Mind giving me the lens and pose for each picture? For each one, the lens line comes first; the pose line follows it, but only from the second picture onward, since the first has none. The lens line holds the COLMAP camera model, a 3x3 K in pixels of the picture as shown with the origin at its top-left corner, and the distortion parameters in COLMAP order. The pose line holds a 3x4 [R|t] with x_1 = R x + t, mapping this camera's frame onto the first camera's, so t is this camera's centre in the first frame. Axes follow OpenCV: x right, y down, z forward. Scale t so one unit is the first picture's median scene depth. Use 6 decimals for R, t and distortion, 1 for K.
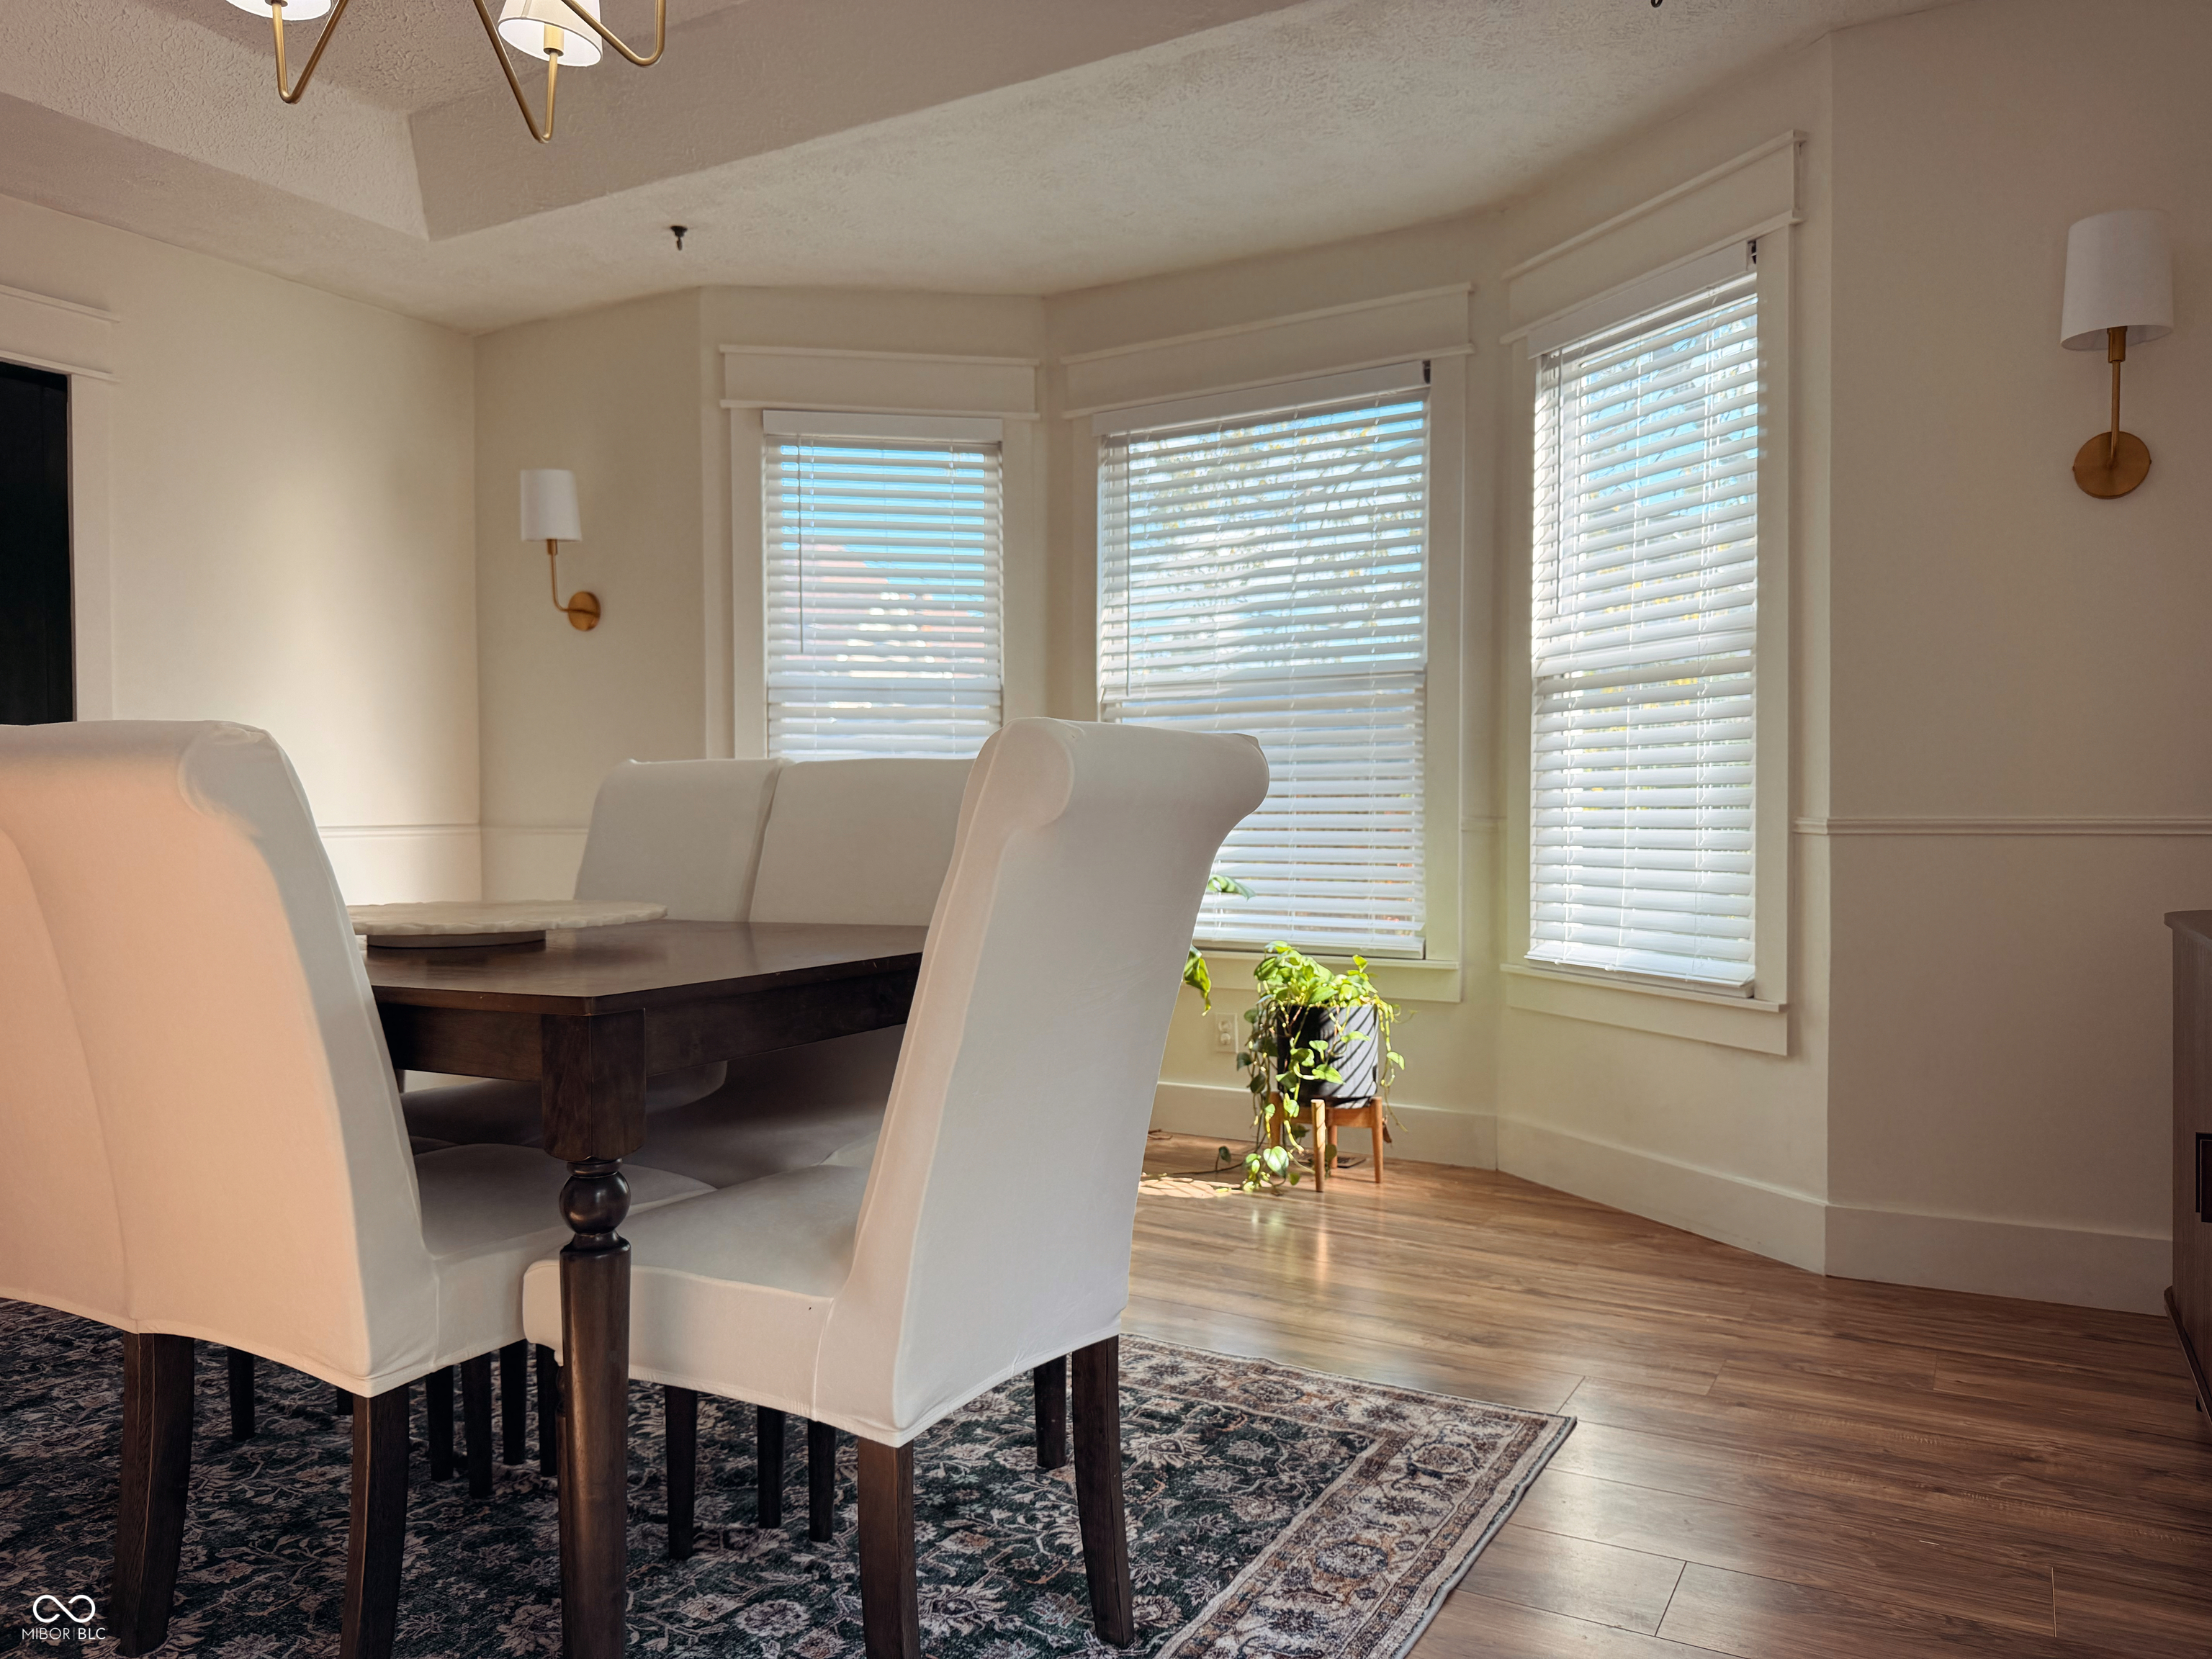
lens RADIAL K [[1555.5, 0, 1099.0], [0, 1555.5, 827.2], [0, 0, 1]] dist [0.003595, -0.011015]
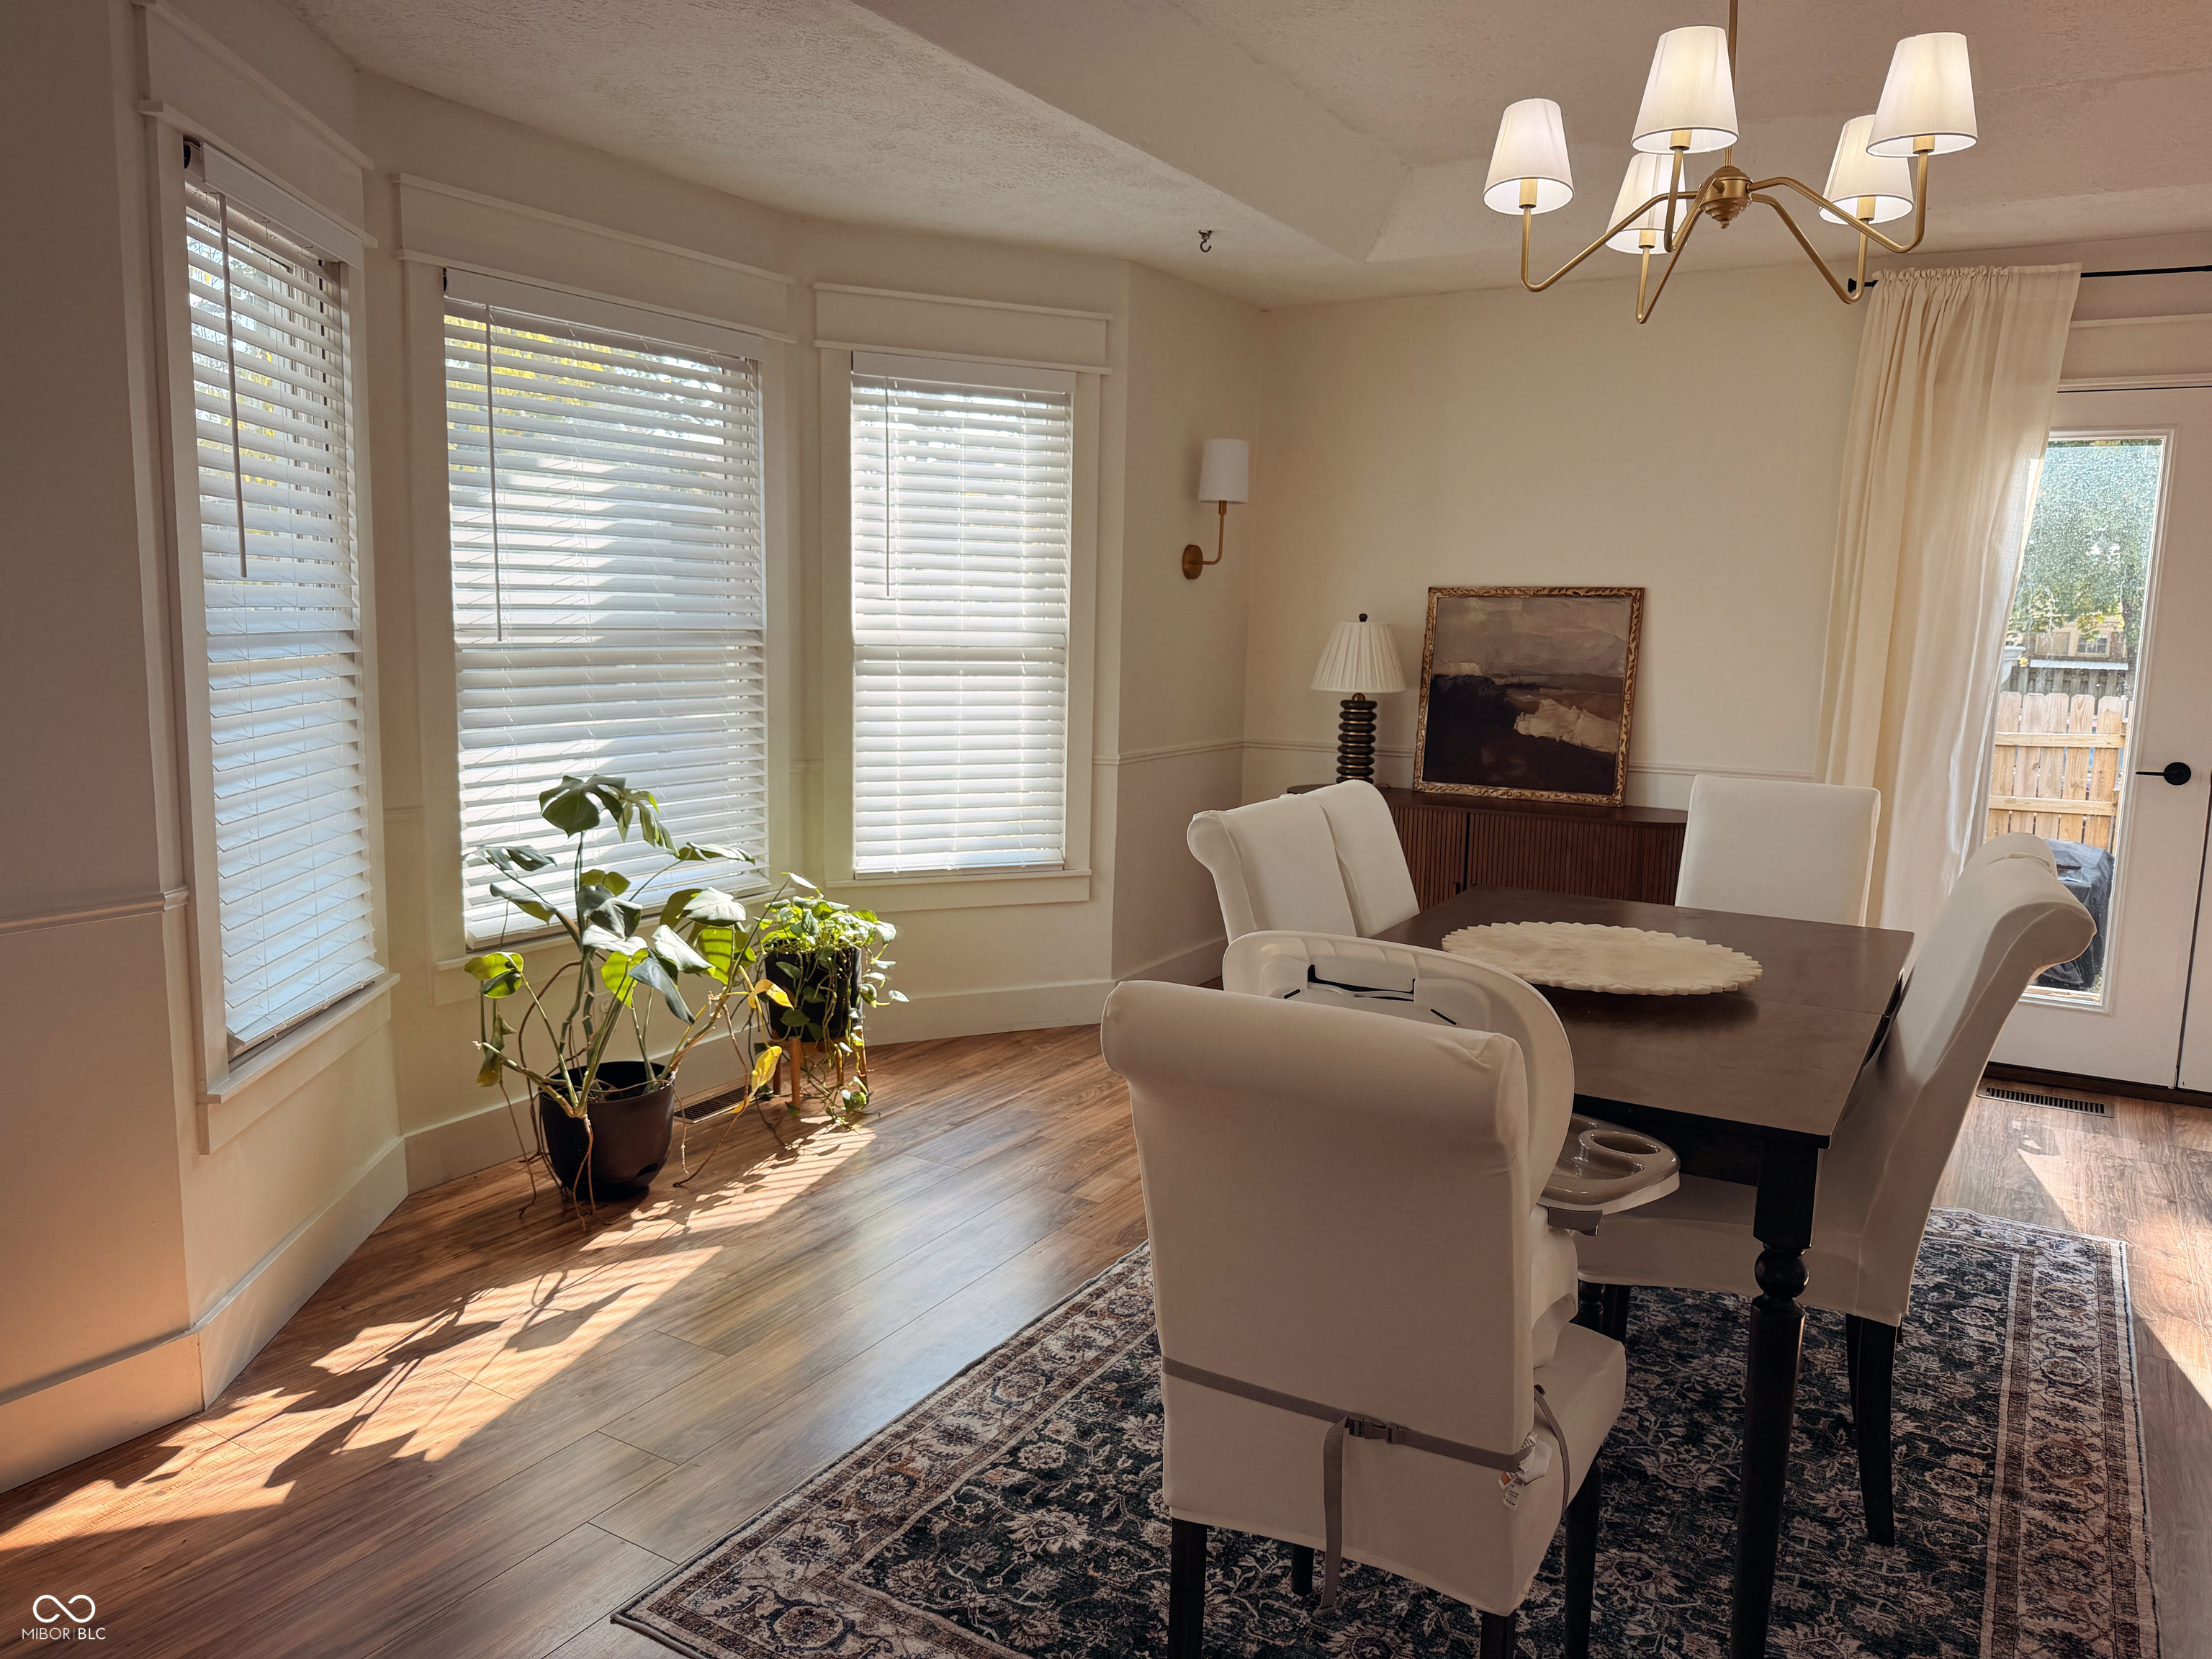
lens RADIAL K [[1555.5, 0, 1097.9], [0, 1555.5, 828.7], [0, 0, 1]] dist [0.003595, -0.011015]
pose [[0.002871, -0.142175, 0.989837, -0.995509], [-0.023889, 0.989549, 0.142203, -0.138038], [-0.999710, -0.024055, -0.000556, 0.849836]]
